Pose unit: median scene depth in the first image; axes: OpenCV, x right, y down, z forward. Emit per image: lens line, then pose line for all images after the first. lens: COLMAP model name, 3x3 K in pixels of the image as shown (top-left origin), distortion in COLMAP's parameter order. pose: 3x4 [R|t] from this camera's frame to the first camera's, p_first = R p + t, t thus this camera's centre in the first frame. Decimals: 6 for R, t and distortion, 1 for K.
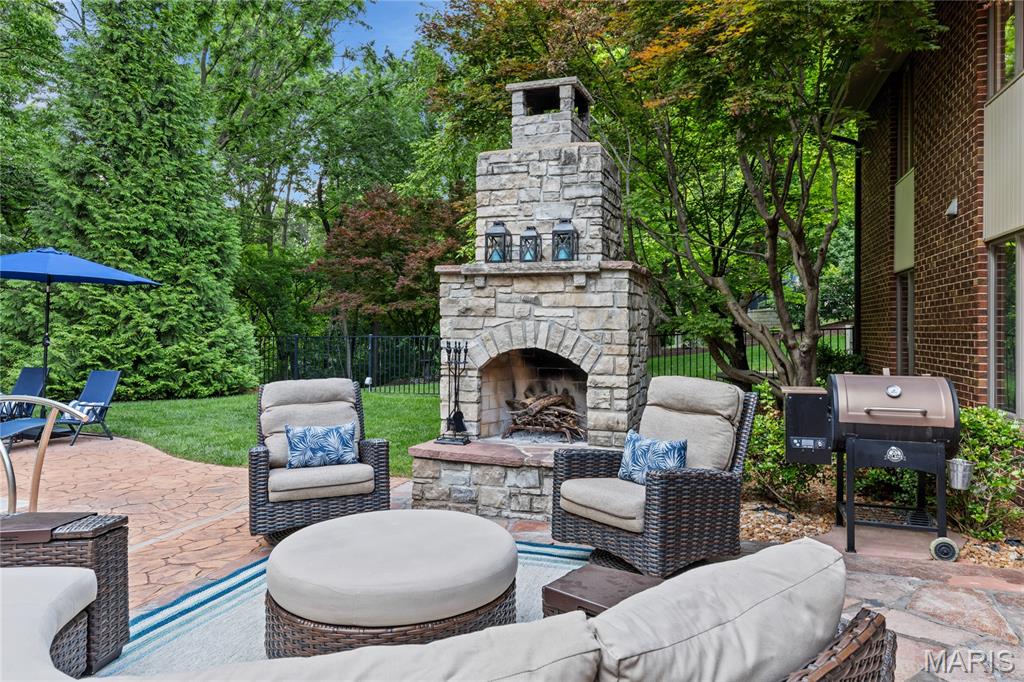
lens RADIAL K [[665.0, 0, 513.8], [0, 665.0, 330.3], [0, 0, 1]] dist [-0.003584, 0.002998]
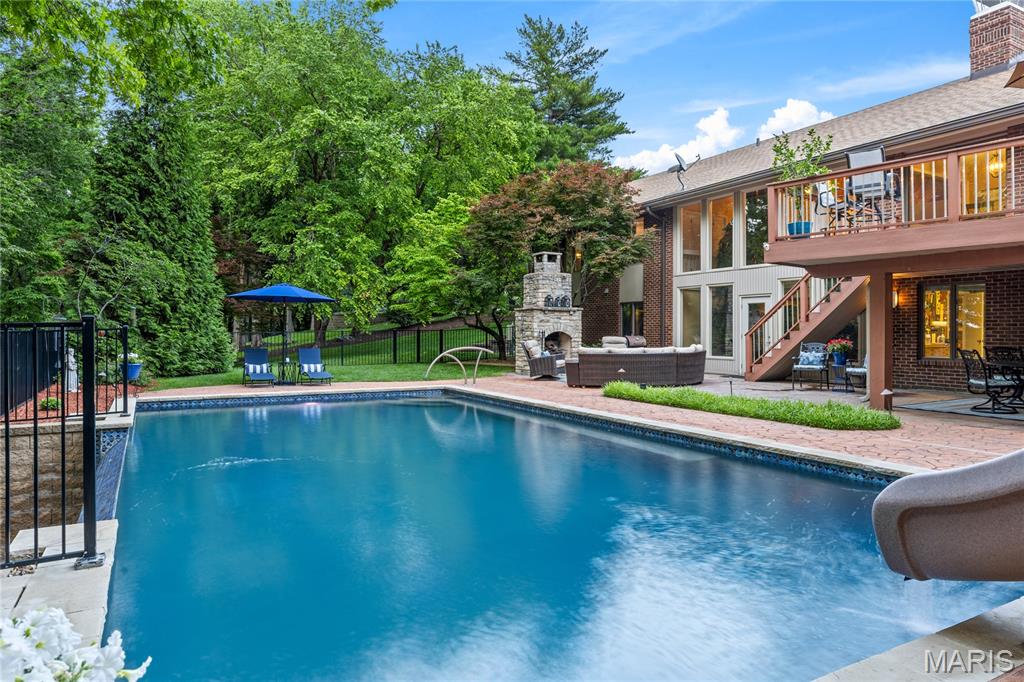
lens RADIAL K [[652.7, 0, 510.2], [0, 652.7, 335.5], [0, 0, 1]] dist [0.035796, -0.004458]
pose [[0.686249, -0.008429, 0.727318, -2.486739], [0.007966, 0.999960, 0.004073, 0.030069], [-0.727323, 0.002999, 0.686289, -1.101831]]
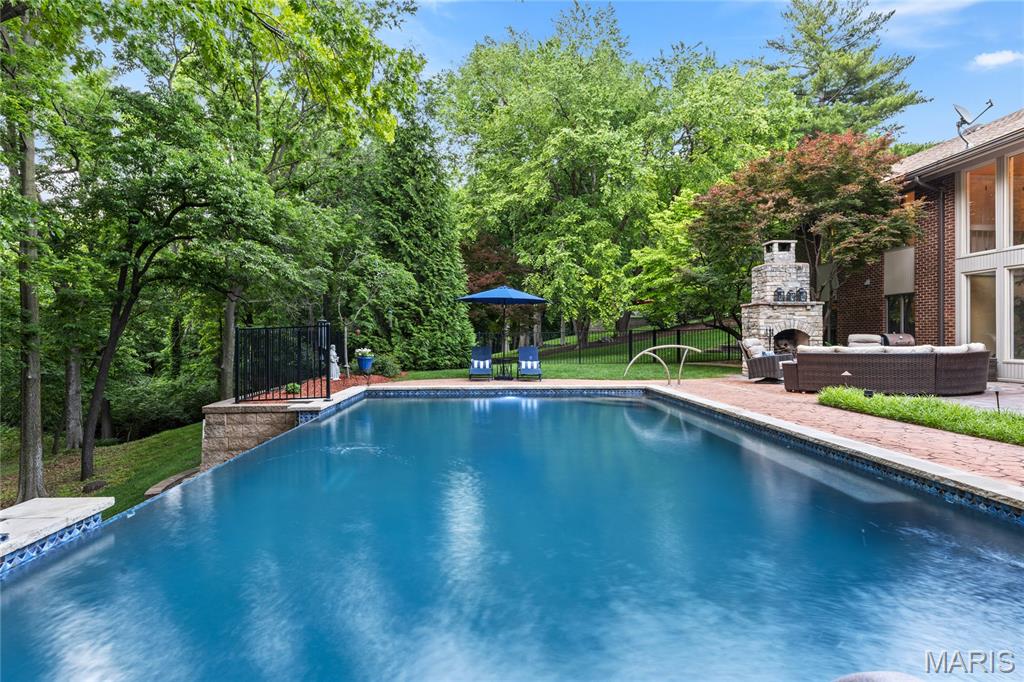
lens RADIAL K [[594.1, 0, 511.6], [0, 594.1, 341.9], [0, 0, 1]] dist [0.018938, -0.003574]
pose [[0.936429, -0.011611, 0.350664, -2.042412], [0.010708, 0.999932, 0.004513, 0.056877], [-0.350693, -0.000471, 0.936490, -1.079854]]
